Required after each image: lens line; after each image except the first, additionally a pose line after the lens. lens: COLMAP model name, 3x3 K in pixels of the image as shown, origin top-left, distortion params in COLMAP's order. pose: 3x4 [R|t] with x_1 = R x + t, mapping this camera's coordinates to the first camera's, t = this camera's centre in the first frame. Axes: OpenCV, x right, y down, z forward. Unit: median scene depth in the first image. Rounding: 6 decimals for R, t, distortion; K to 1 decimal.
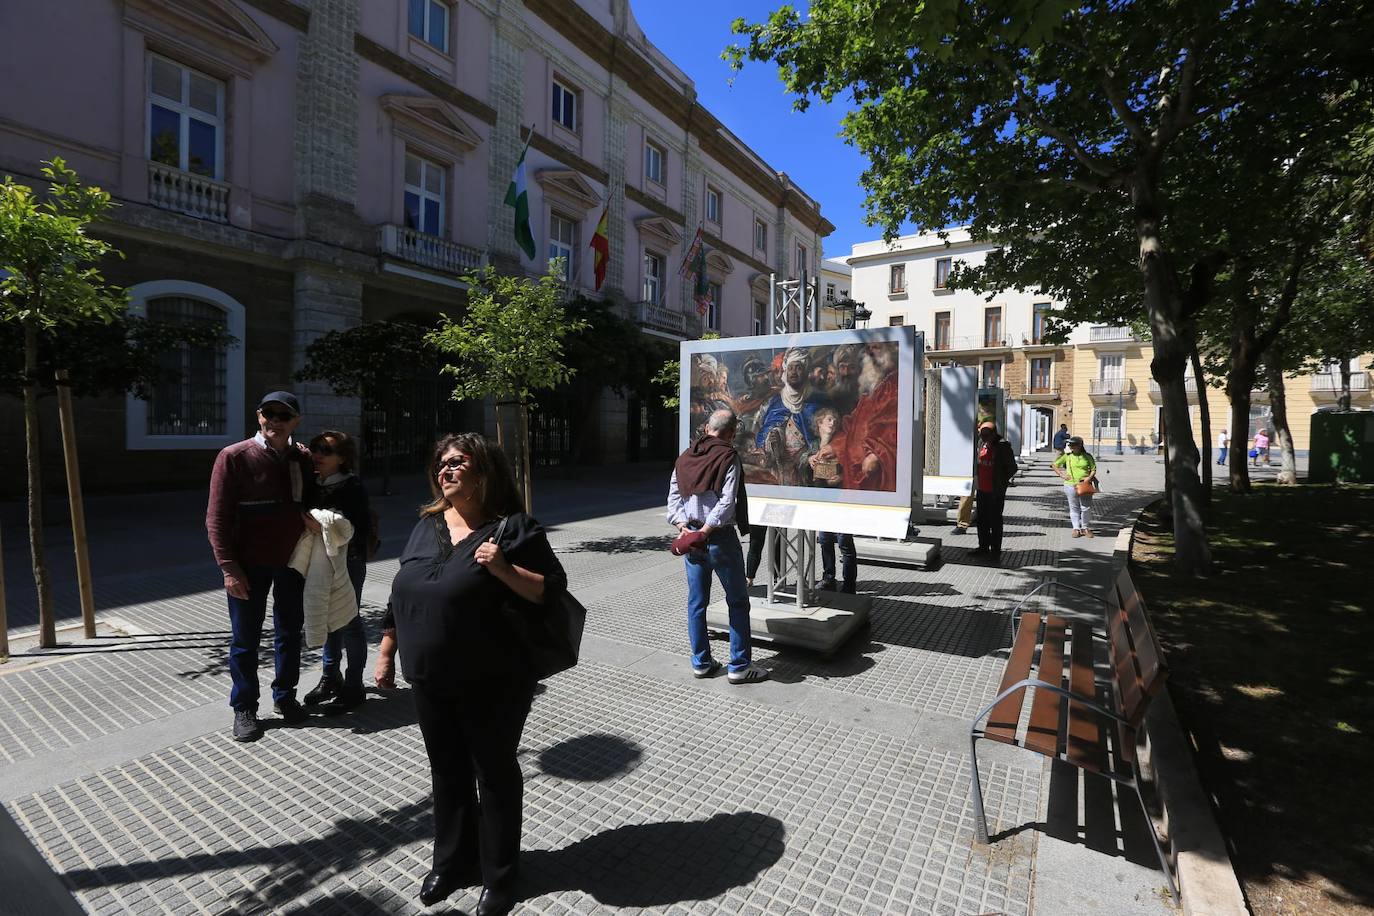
lens RADIAL K [[634.8, 0, 681.7], [0, 634.8, 450.0], [0, 0, 1]] dist [-0.059874, 0.028307]
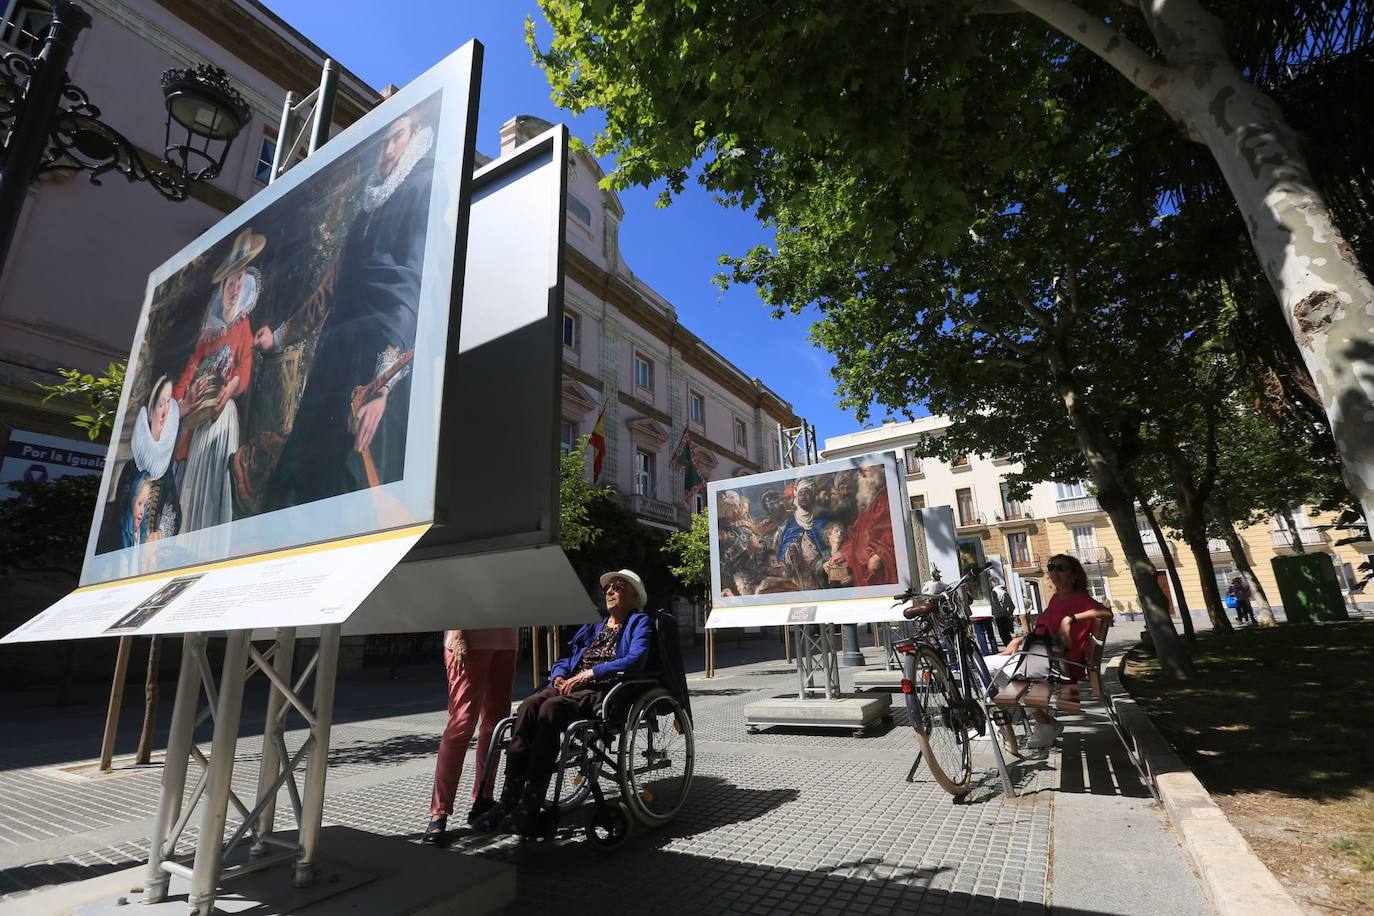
lens RADIAL K [[634.8, 0, 681.7], [0, 634.8, 450.0], [0, 0, 1]] dist [-0.059874, 0.028307]
pose [[0.998815, -0.035780, 0.032998, -0.042398], [0.044260, 0.949736, -0.309908, 0.070063], [-0.020251, 0.311001, 0.950194, -0.087617]]
